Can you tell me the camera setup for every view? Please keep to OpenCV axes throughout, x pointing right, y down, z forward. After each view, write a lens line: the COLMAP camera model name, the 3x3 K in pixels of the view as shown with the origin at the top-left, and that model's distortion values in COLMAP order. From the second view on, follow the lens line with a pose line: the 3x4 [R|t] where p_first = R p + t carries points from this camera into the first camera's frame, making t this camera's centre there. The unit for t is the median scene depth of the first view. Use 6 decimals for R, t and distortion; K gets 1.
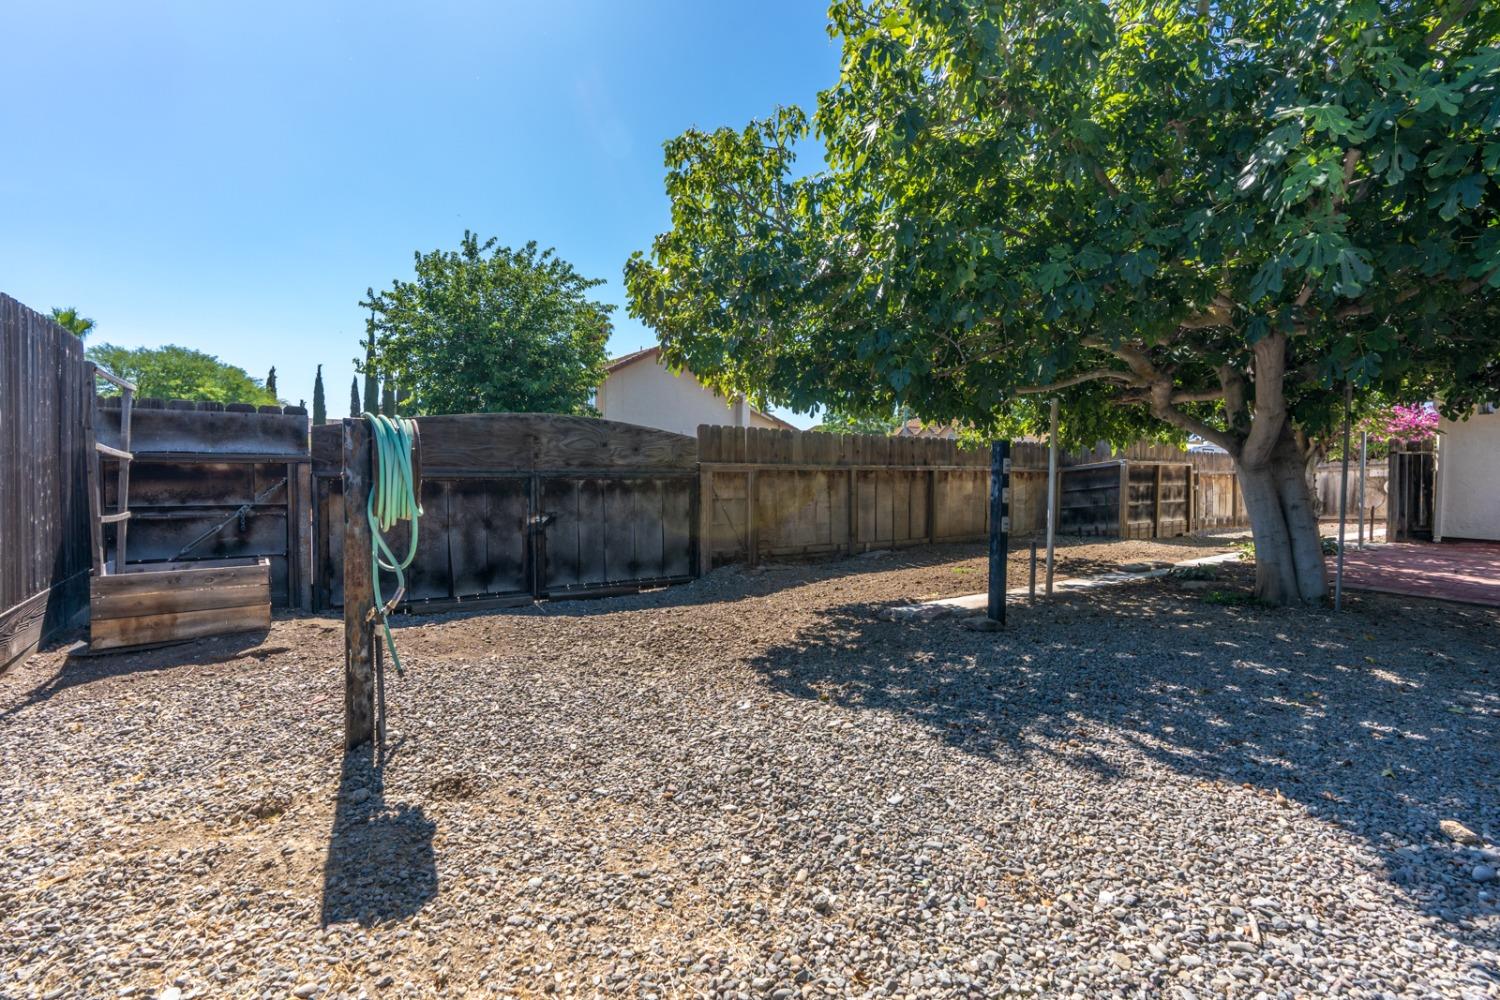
lens RADIAL K [[684.8, 0, 760.6], [0, 684.8, 496.2], [0, 0, 1]] dist [-0.064592, 0.031738]
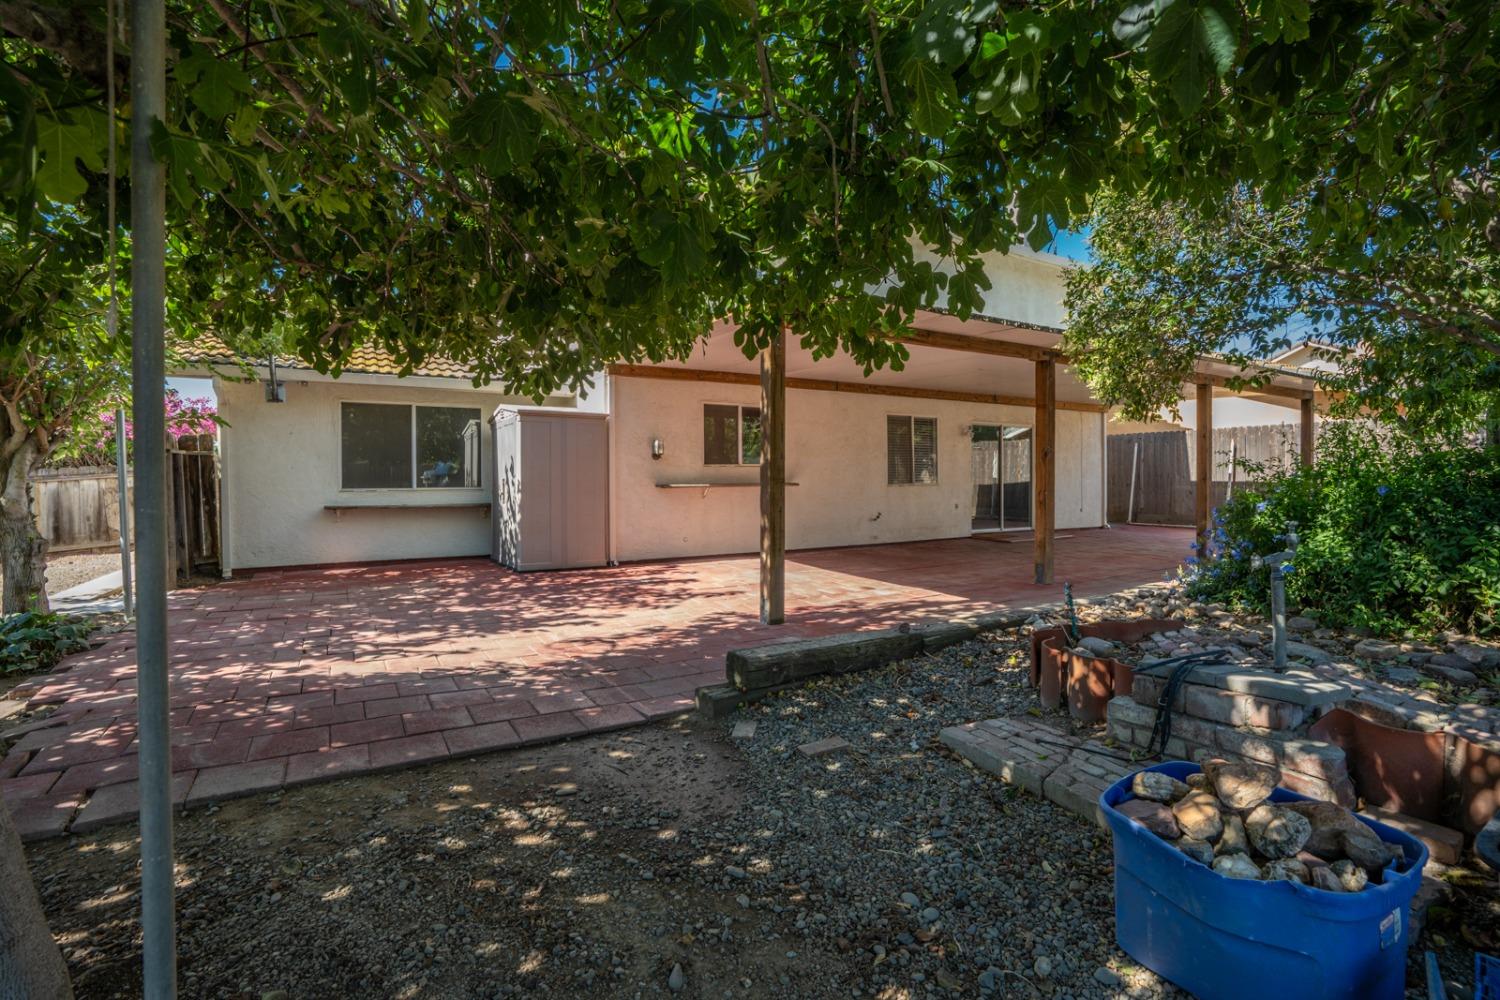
lens RADIAL K [[708.8, 0, 765.4], [0, 708.8, 493.4], [0, 0, 1]] dist [-0.079781, 0.027034]
pose [[0.053909, -0.033532, 0.997983, 0.361446], [0.031320, 0.999001, 0.031874, -0.030340], [-0.998055, 0.029538, 0.054905, 0.419614]]
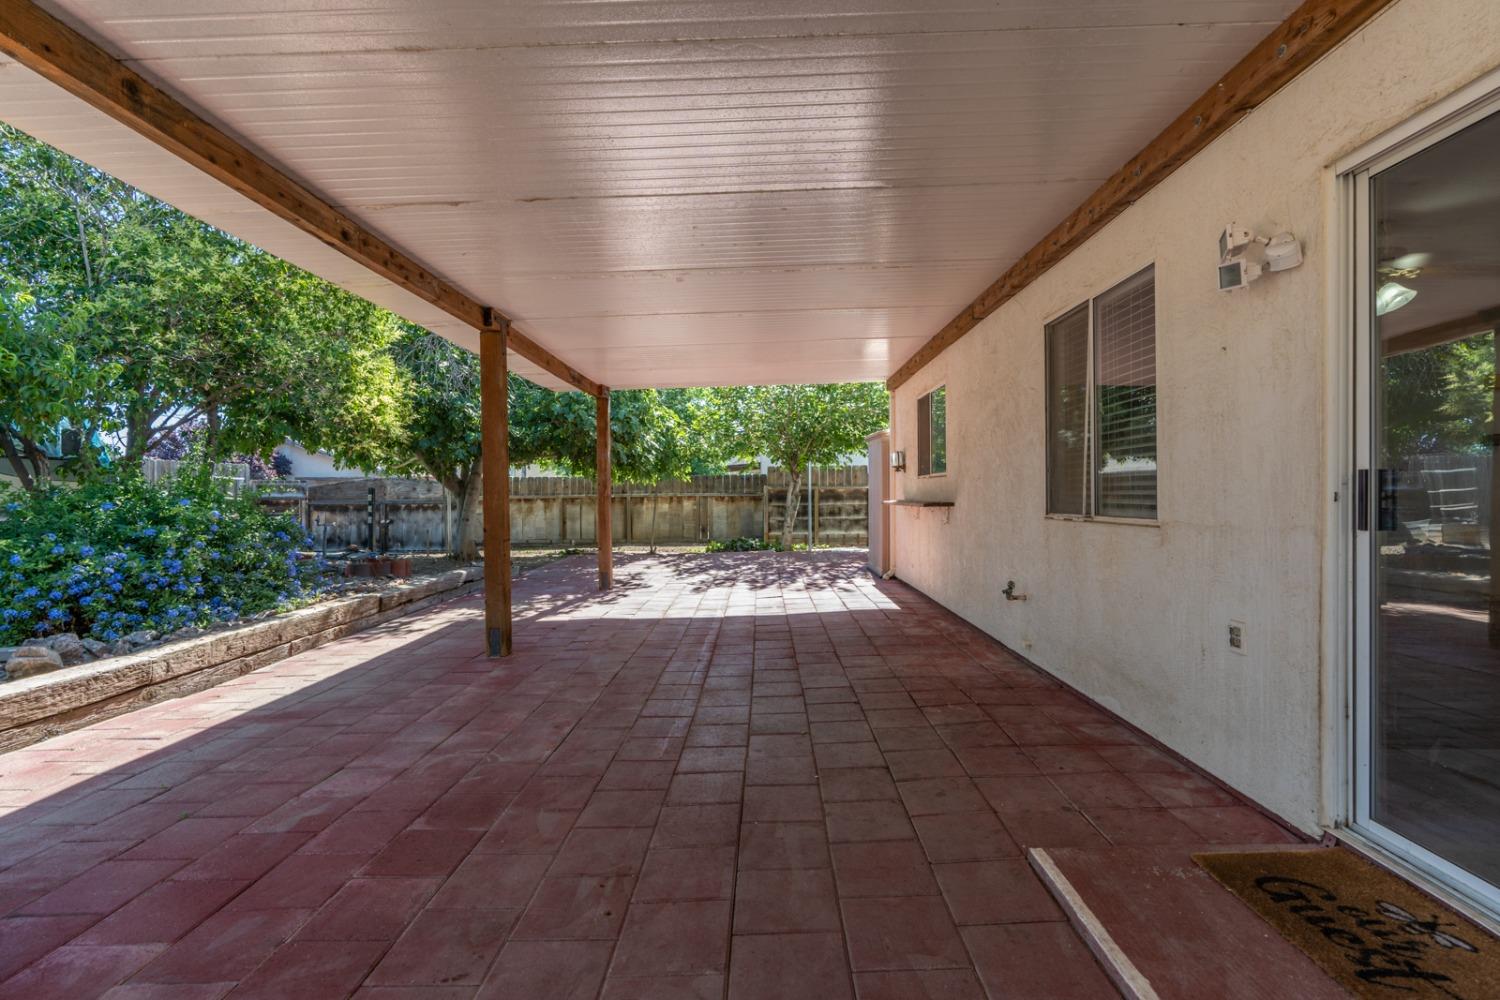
lens RADIAL K [[674.4, 0, 768.2], [0, 674.4, 494.5], [0, 0, 1]] dist [0.001242, 0.001350]
pose [[0.819392, -0.012017, -0.573108, 1.592895], [-0.003704, 0.999648, -0.026256, -0.002680], [0.573222, 0.023637, 0.819059, -0.132456]]
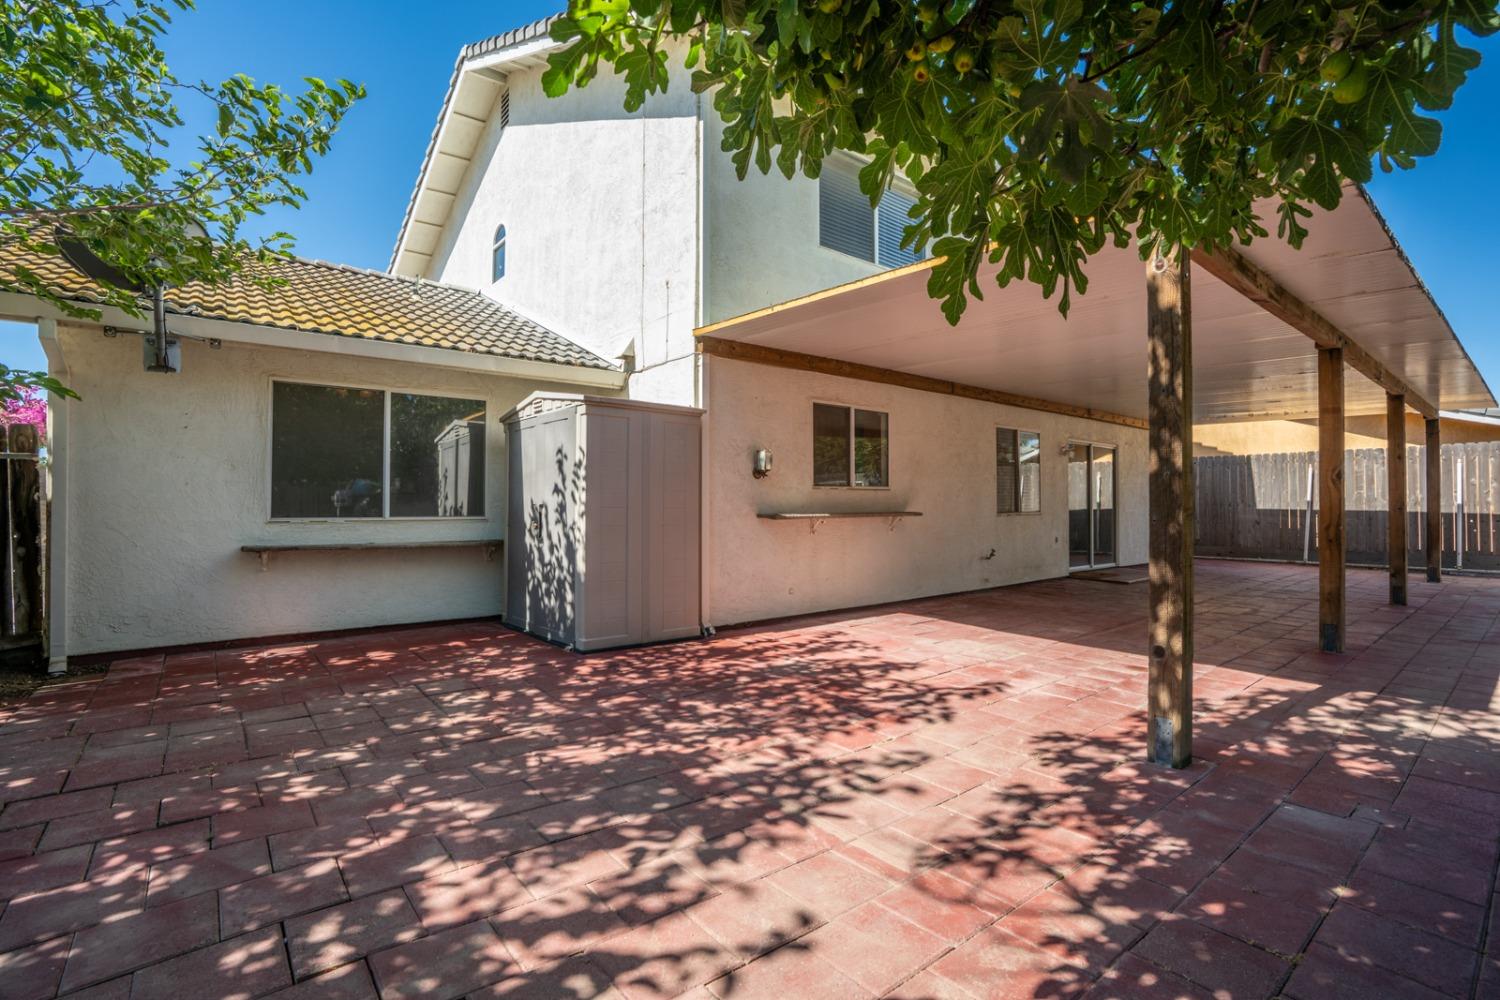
lens RADIAL K [[708.8, 0, 765.4], [0, 708.8, 493.4], [0, 0, 1]] dist [-0.079781, 0.027034]
pose [[-0.088815, 0.002890, 0.996044, 0.630565], [0.023919, 0.999714, -0.000768, -0.034963], [-0.995761, 0.023756, -0.088858, 0.659979]]
